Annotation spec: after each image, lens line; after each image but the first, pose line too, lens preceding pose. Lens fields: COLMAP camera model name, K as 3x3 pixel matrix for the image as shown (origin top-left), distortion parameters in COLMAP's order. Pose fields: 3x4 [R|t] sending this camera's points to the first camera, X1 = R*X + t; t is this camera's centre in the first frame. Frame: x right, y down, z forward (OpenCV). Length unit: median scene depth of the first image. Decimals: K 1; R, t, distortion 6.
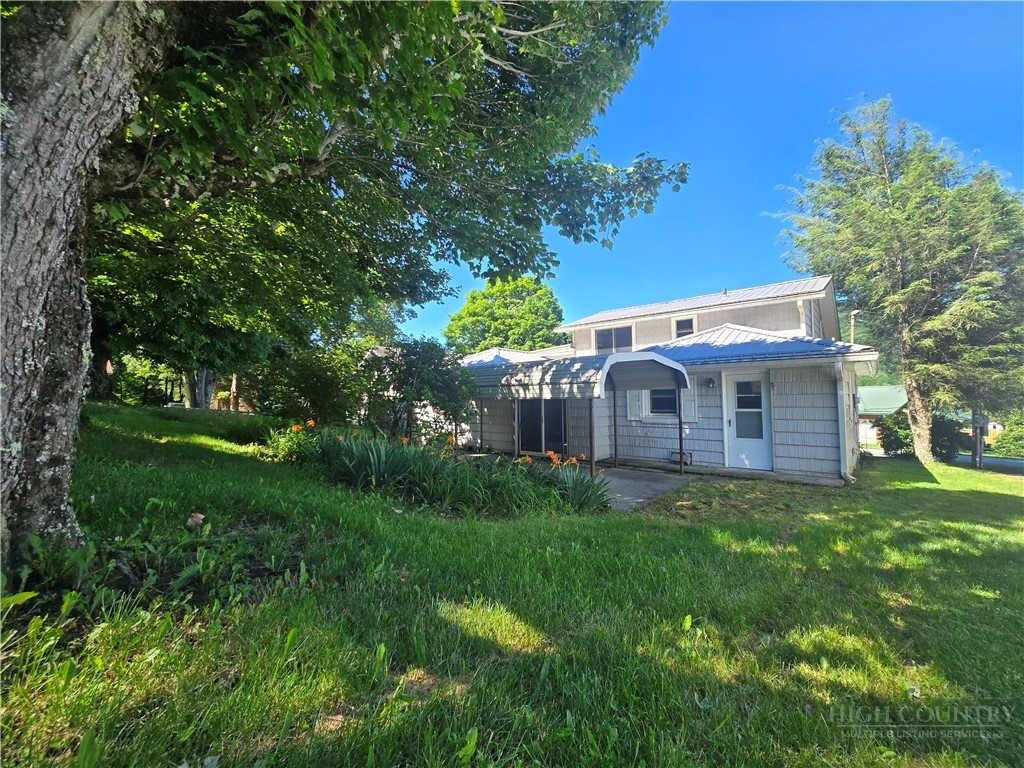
lens RADIAL K [[416.0, 0, 513.2], [0, 416.0, 383.7], [0, 0, 1]] dist [-0.006850, 0.001836]
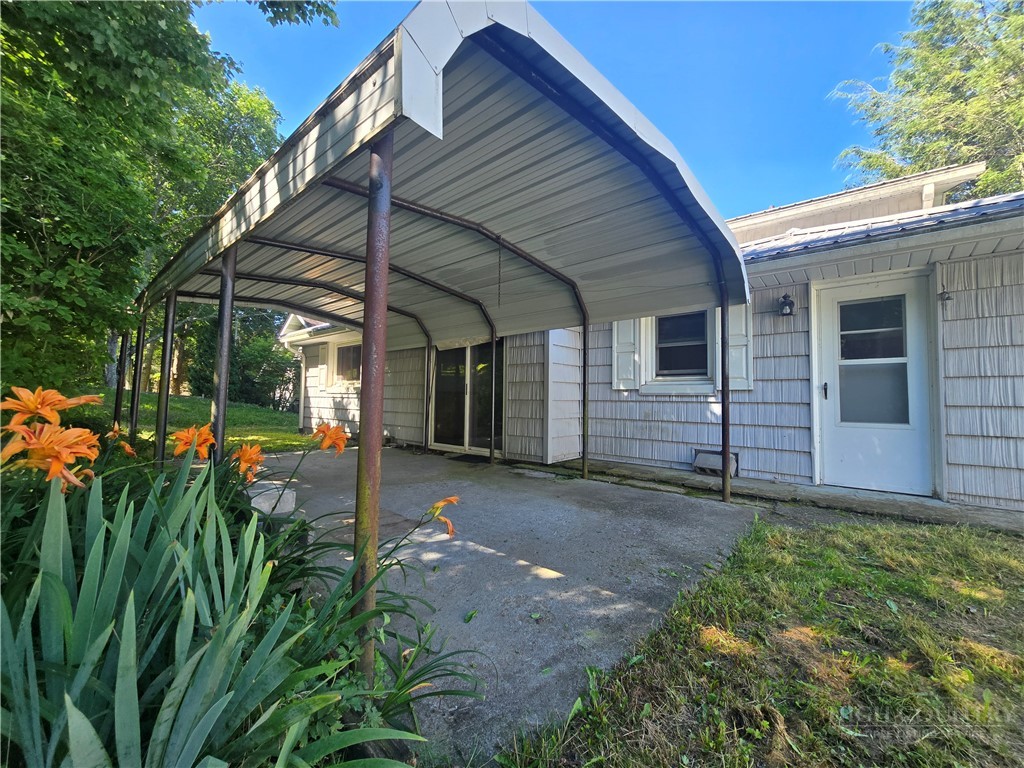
lens RADIAL K [[416.0, 0, 510.6], [0, 416.0, 381.0], [0, 0, 1]] dist [-0.006850, 0.001836]
pose [[0.999595, 0.027125, -0.008652, 0.169506], [-0.027204, 0.999589, -0.009084, 0.097951], [0.008402, 0.009316, 0.999921, 0.528697]]
